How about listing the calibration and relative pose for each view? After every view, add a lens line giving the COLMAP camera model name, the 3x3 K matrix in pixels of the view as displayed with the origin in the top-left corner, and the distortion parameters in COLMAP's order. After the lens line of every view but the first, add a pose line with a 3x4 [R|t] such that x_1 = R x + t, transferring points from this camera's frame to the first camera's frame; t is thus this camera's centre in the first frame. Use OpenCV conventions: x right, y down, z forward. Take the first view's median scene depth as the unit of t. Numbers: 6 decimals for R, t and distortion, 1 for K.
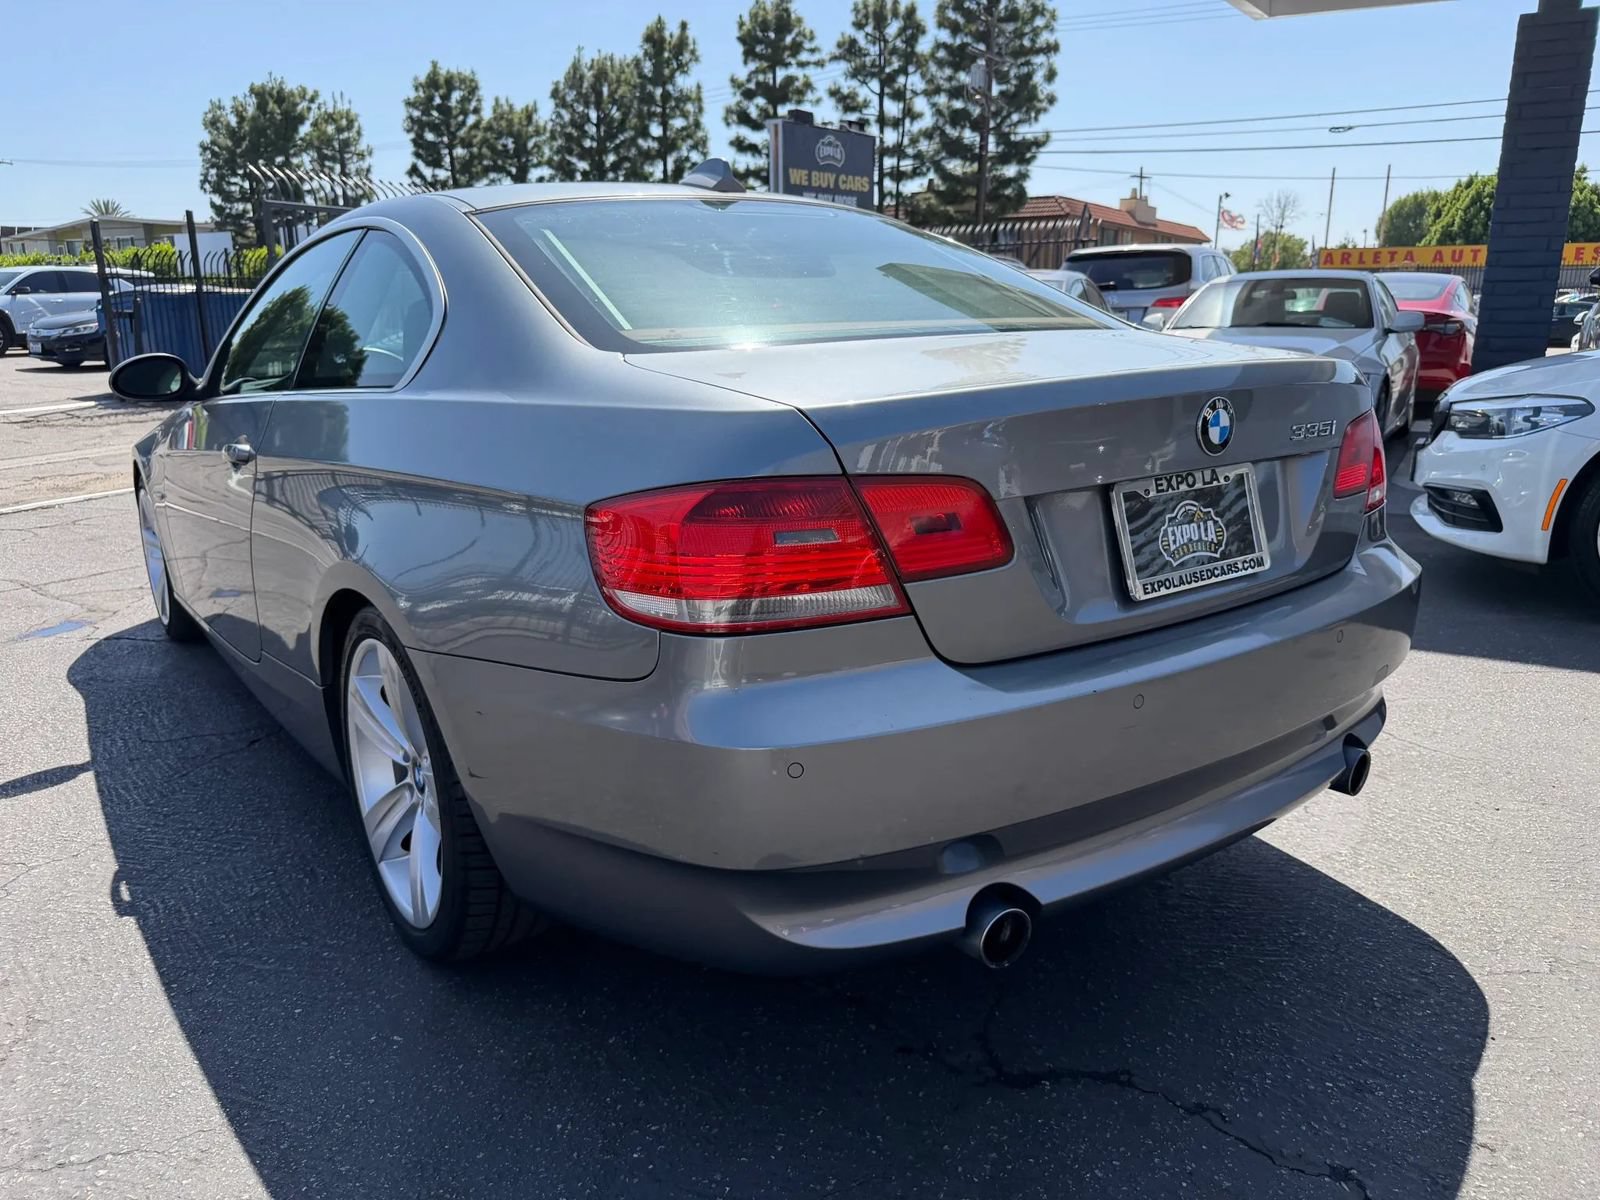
lens RADIAL K [[1141.7, 0, 795.4], [0, 1141.7, 602.9], [0, 0, 1]] dist [-0.000355, -0.008874]
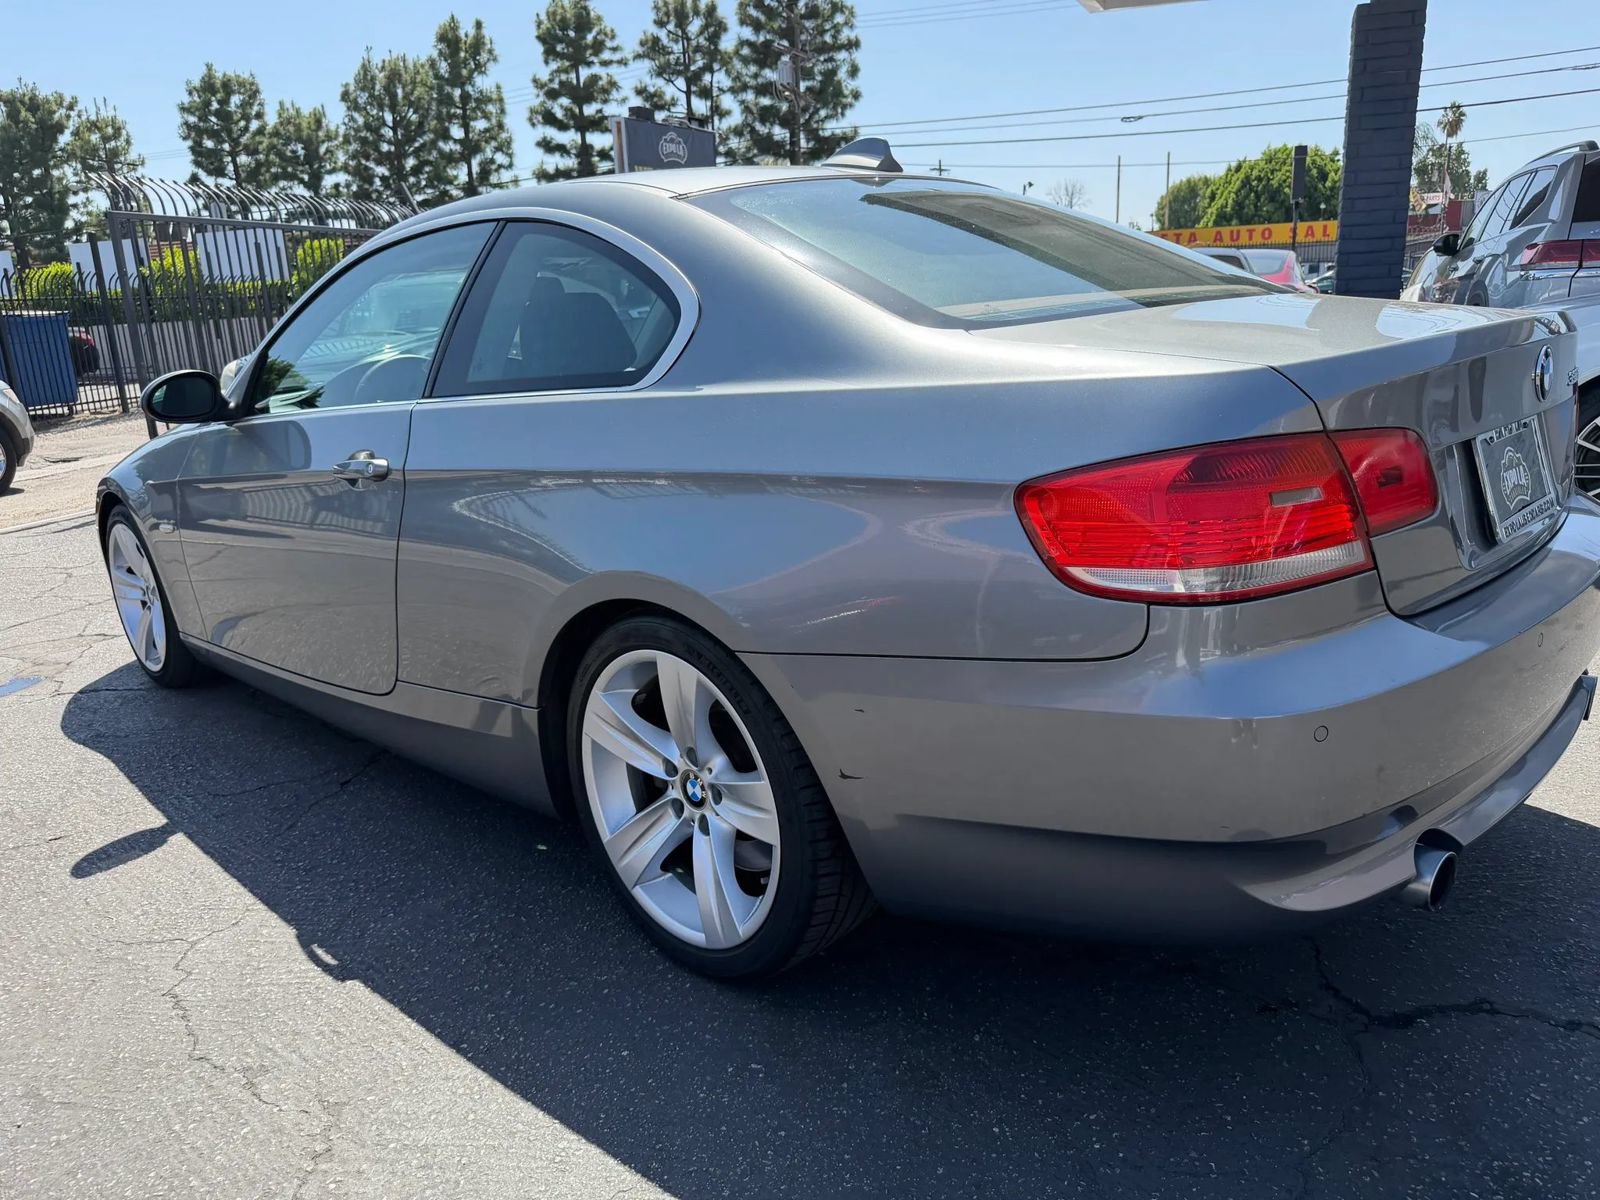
lens RADIAL K [[1141.7, 0, 794.9], [0, 1141.7, 598.8], [0, 0, 1]] dist [-0.000355, -0.008874]
pose [[0.986640, -0.076598, 0.143788, -0.187069], [0.076858, 0.997035, 0.003750, -0.002536], [-0.143649, 0.007351, 0.989601, 0.025134]]
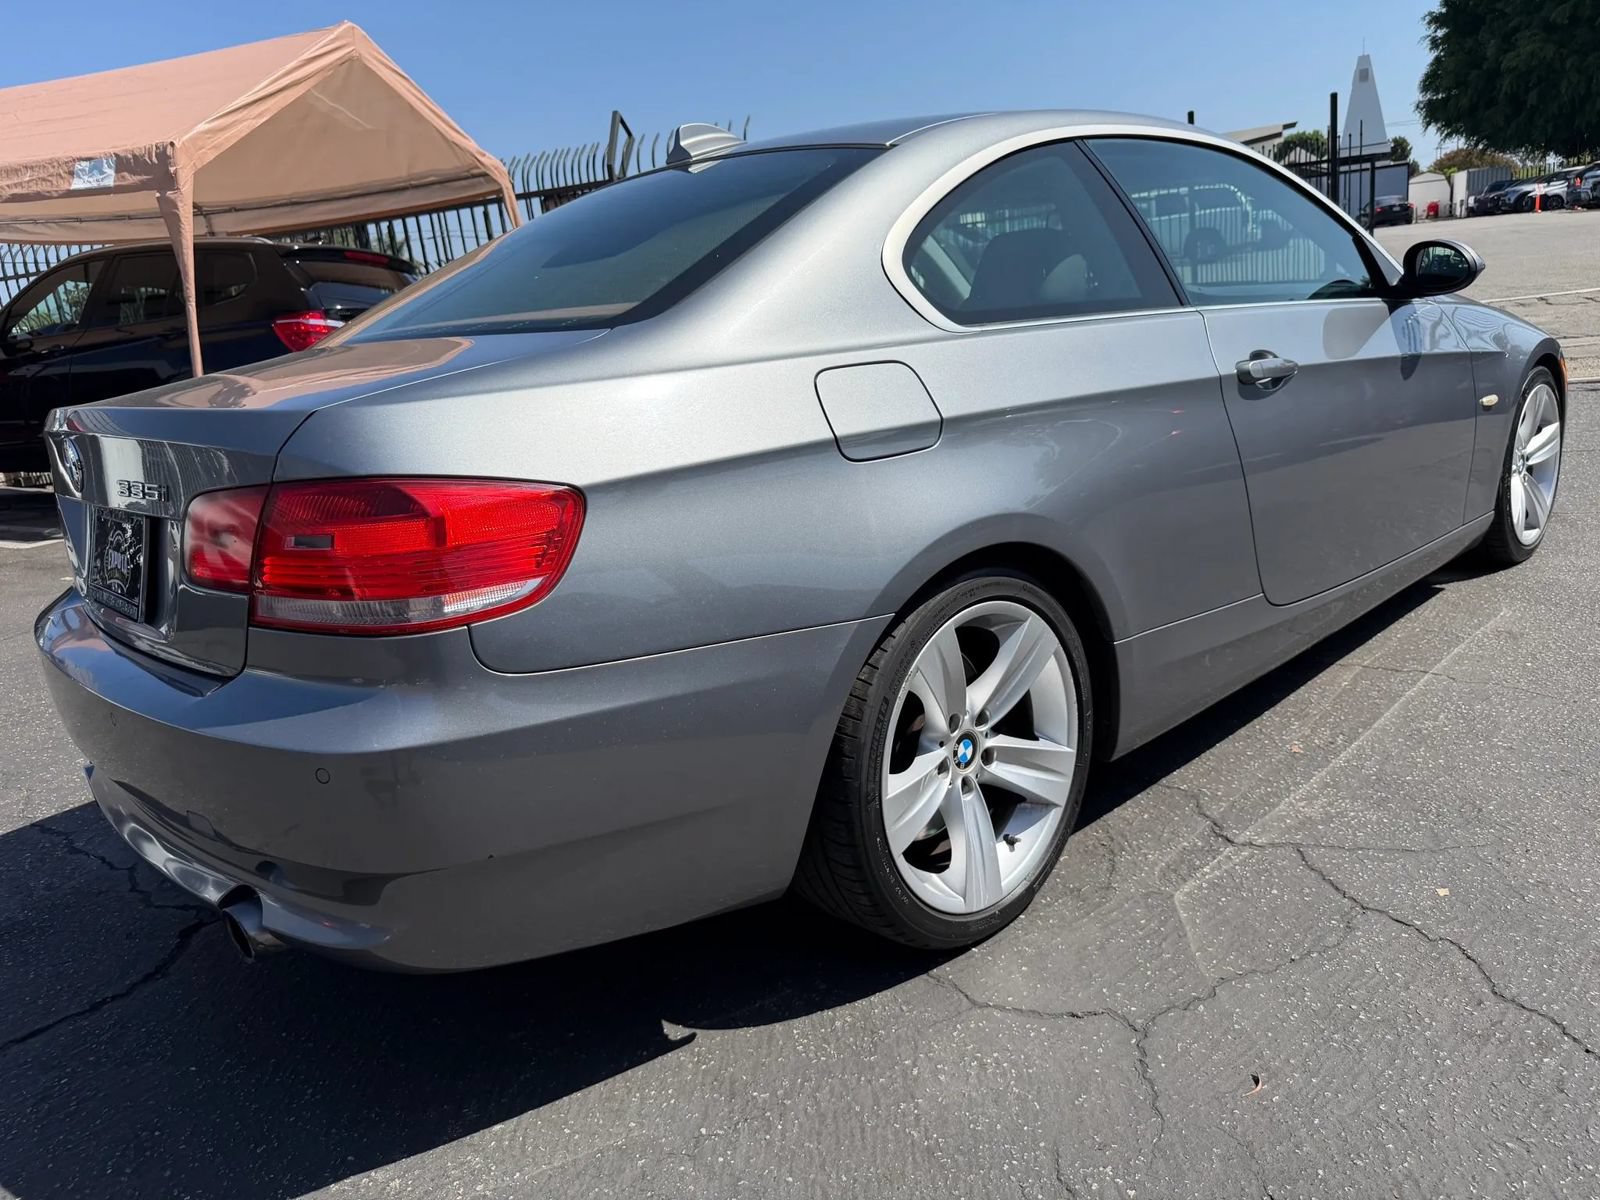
lens RADIAL K [[1141.7, 0, 797.6], [0, 1141.7, 608.9], [0, 0, 1]] dist [-0.000355, -0.008874]
pose [[0.133551, 0.272130, -0.952948, 0.598647], [-0.142053, 0.956889, 0.253347, -0.155690], [0.980808, 0.101534, 0.166451, 0.591751]]
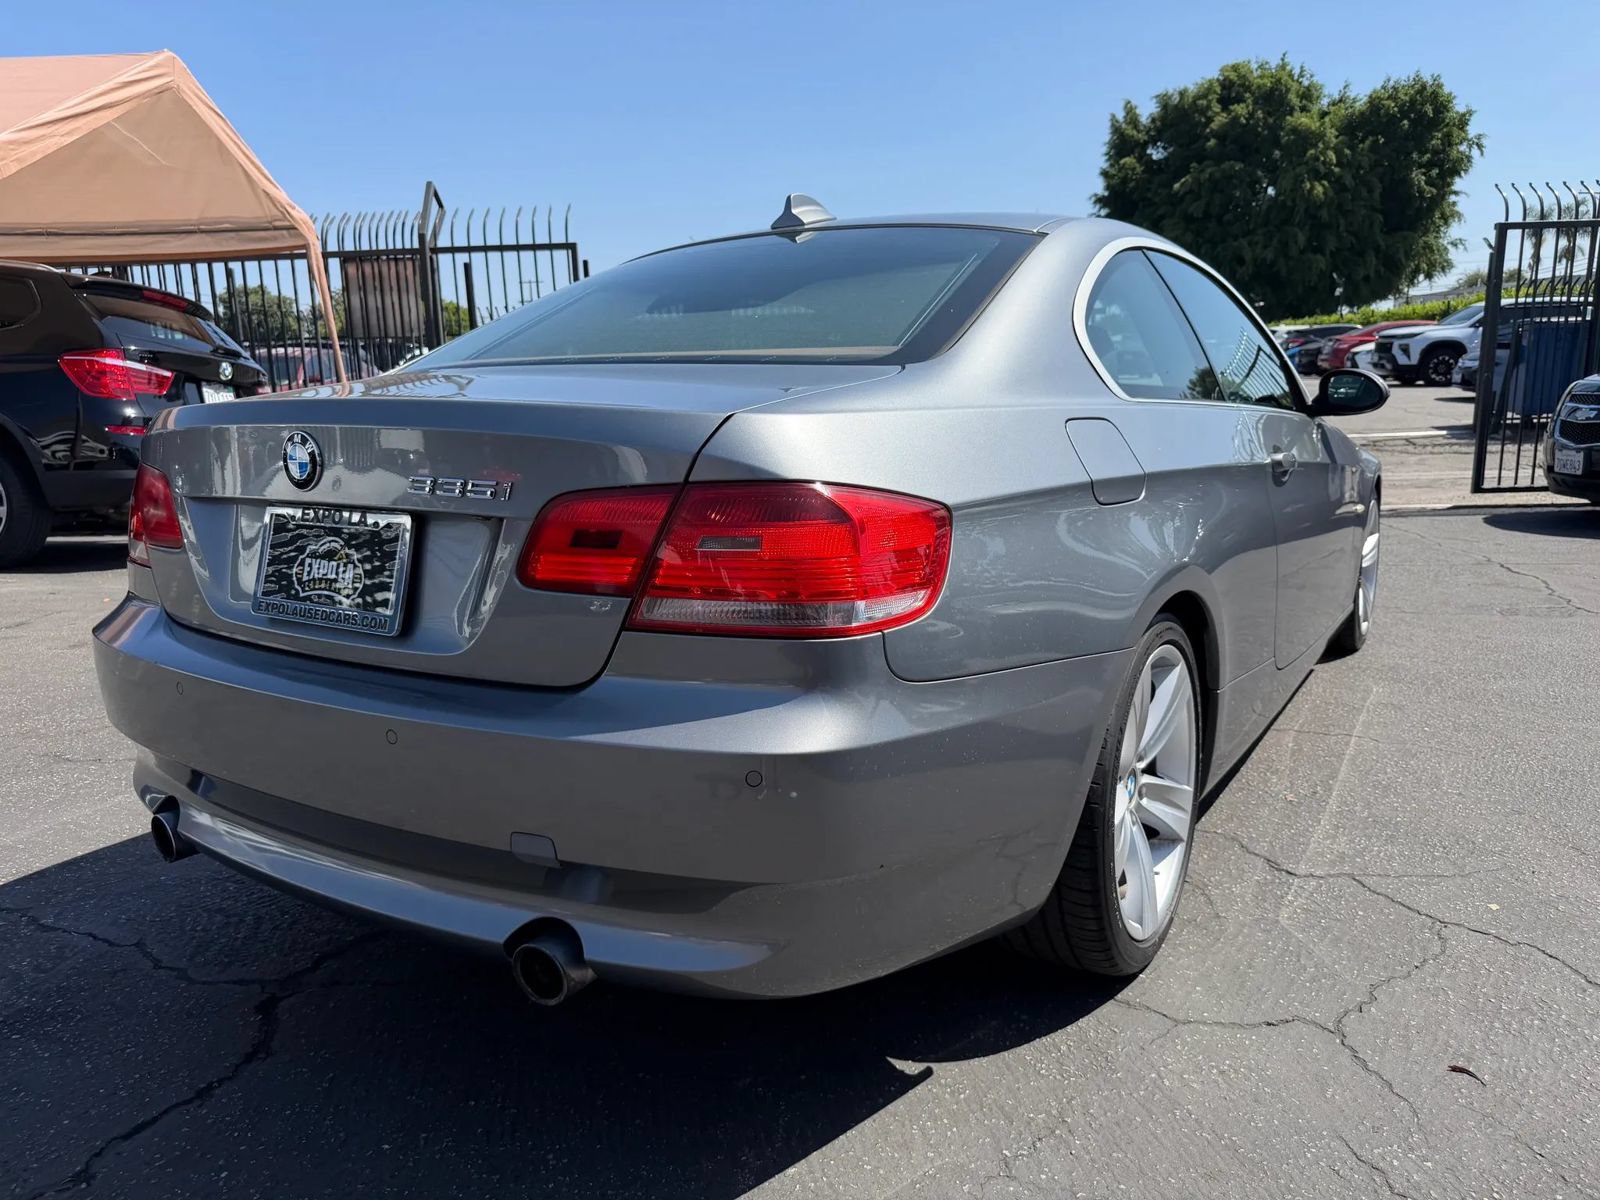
lens RADIAL K [[1141.7, 0, 799.9], [0, 1141.7, 605.9], [0, 0, 1]] dist [-0.000355, -0.008874]
pose [[0.368255, 0.194481, -0.909156, 0.564566], [-0.215699, 0.969067, 0.119927, -0.095969], [0.904357, 0.151940, 0.398813, 0.398333]]
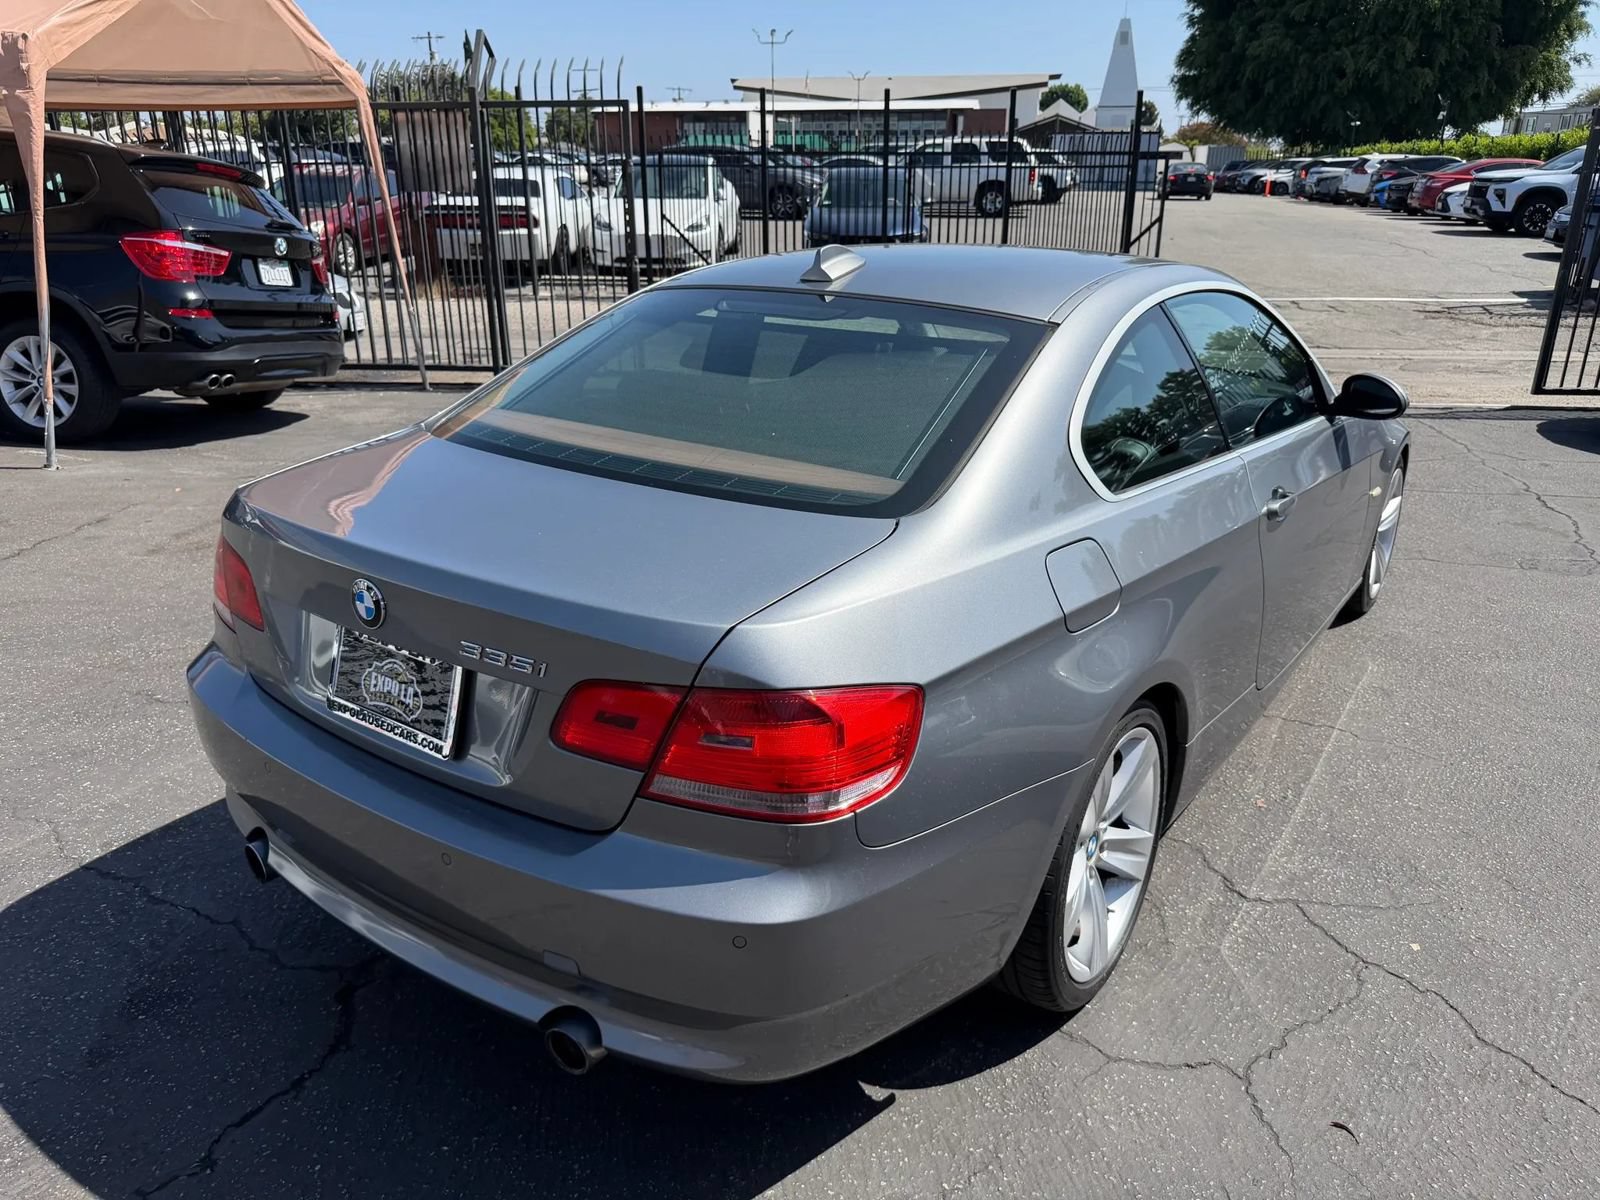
lens RADIAL K [[1141.7, 0, 806.7], [0, 1141.7, 596.3], [0, 0, 1]] dist [-0.000355, -0.008874]
pose [[0.323700, 0.345607, -0.880780, 0.588702], [-0.247965, 0.929351, 0.273534, -0.226979], [0.913089, 0.129859, 0.386529, 0.376642]]
